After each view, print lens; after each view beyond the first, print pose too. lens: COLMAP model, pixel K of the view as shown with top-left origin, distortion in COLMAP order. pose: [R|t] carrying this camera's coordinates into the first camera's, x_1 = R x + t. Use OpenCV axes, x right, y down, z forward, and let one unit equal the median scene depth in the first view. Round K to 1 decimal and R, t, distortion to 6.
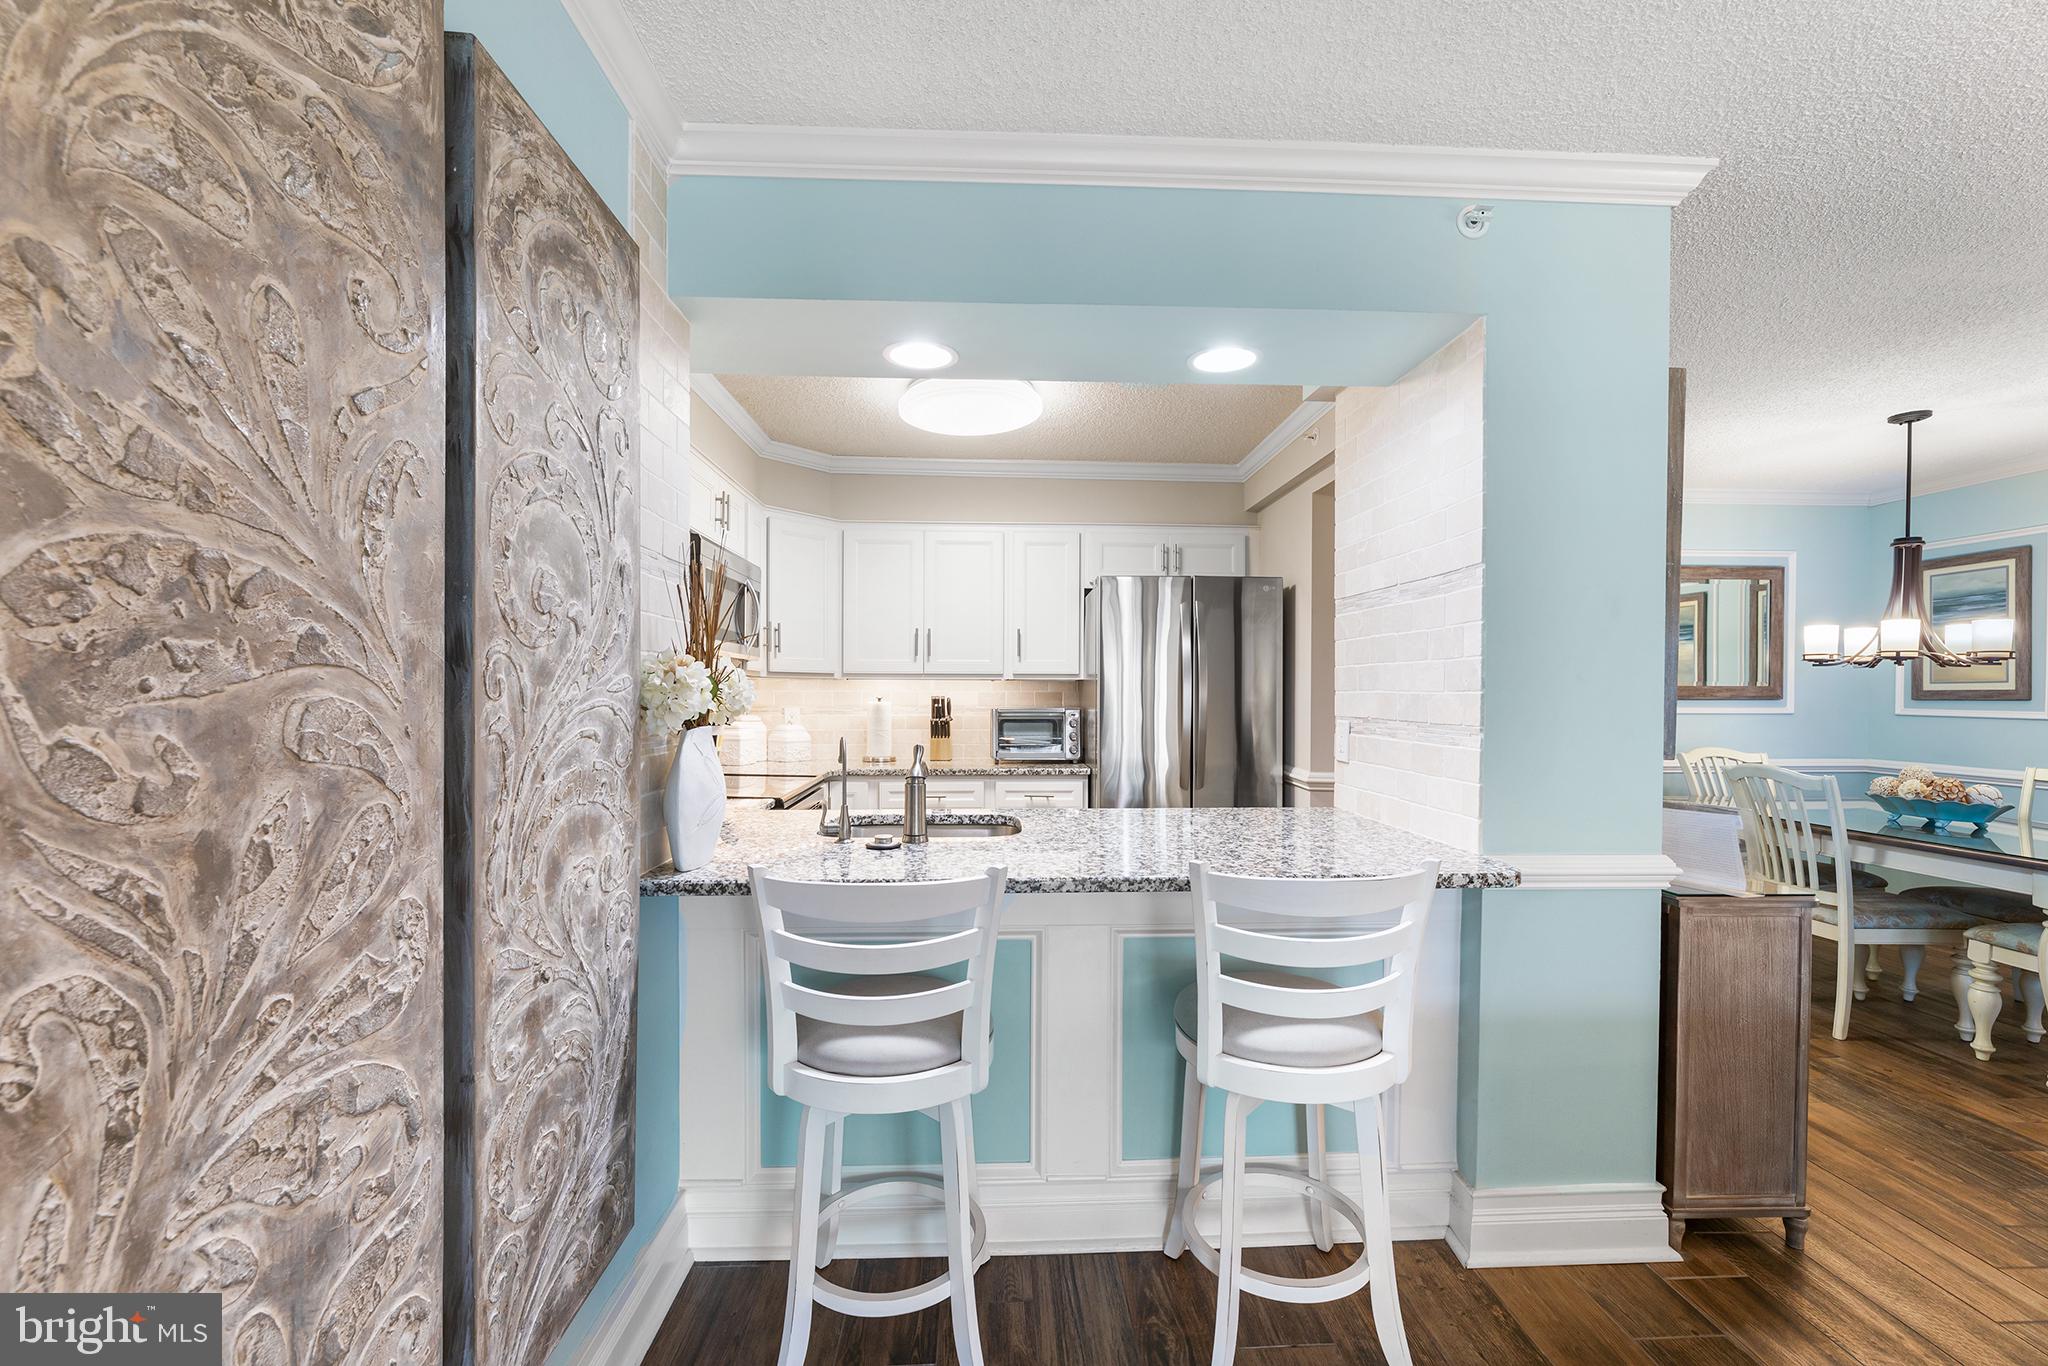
lens RADIAL K [[845.6, 0, 1022.0], [0, 845.6, 701.1], [0, 0, 1]] dist [0.001952, -0.000710]
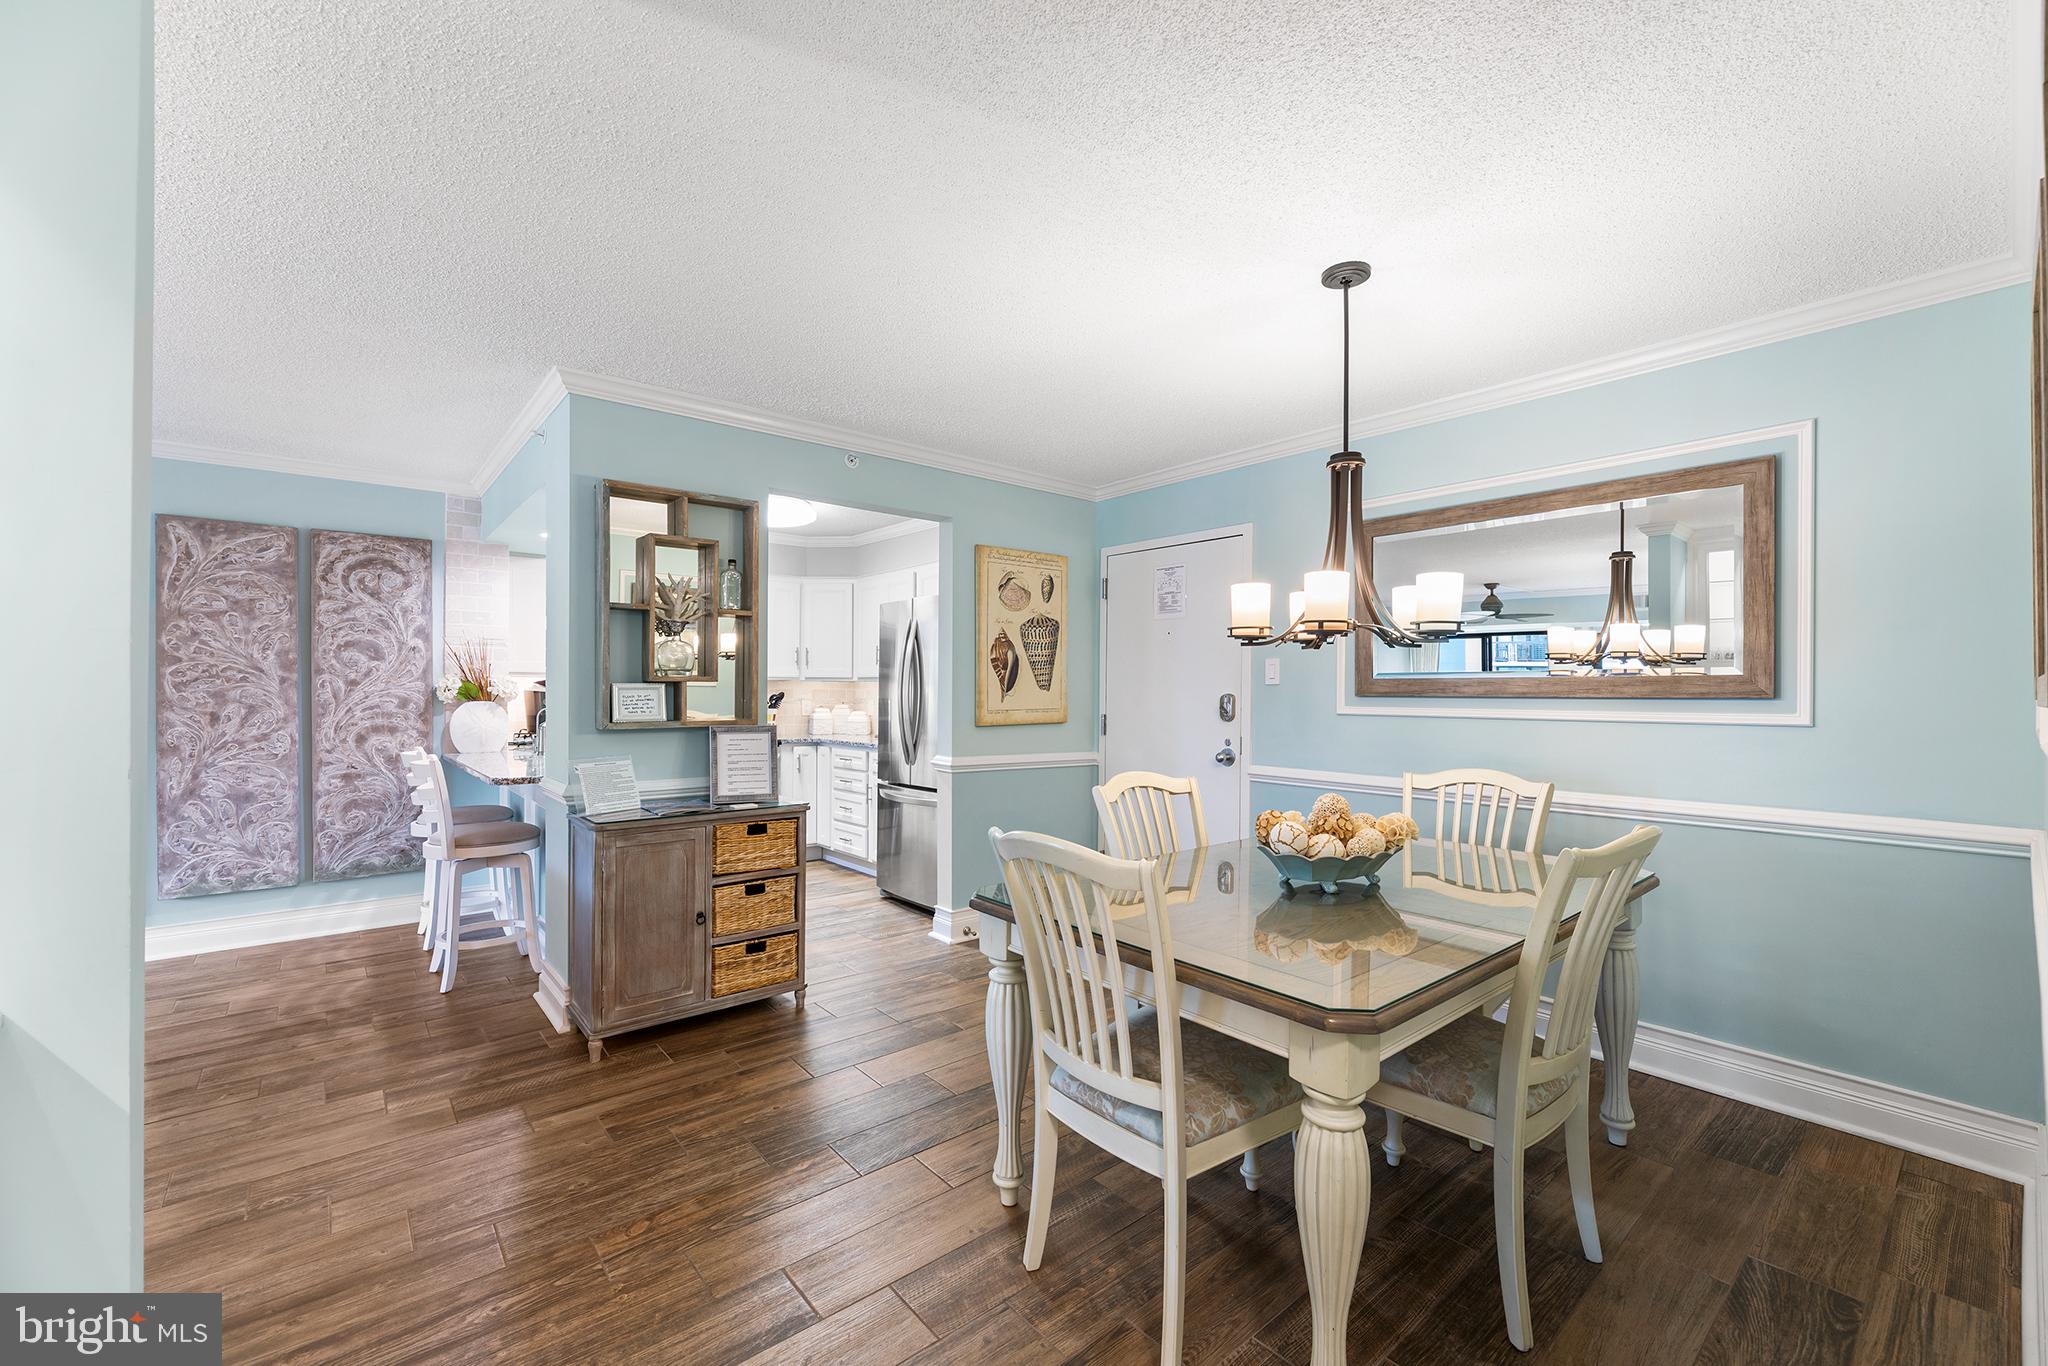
lens RADIAL K [[845.6, 0, 1019.4], [0, 845.6, 689.4], [0, 0, 1]] dist [0.001952, -0.000710]
pose [[0.598718, -0.003941, -0.800950, 1.225897], [-0.009054, 0.999891, -0.011688, 0.003154], [0.800909, 0.014249, 0.598617, 0.337461]]
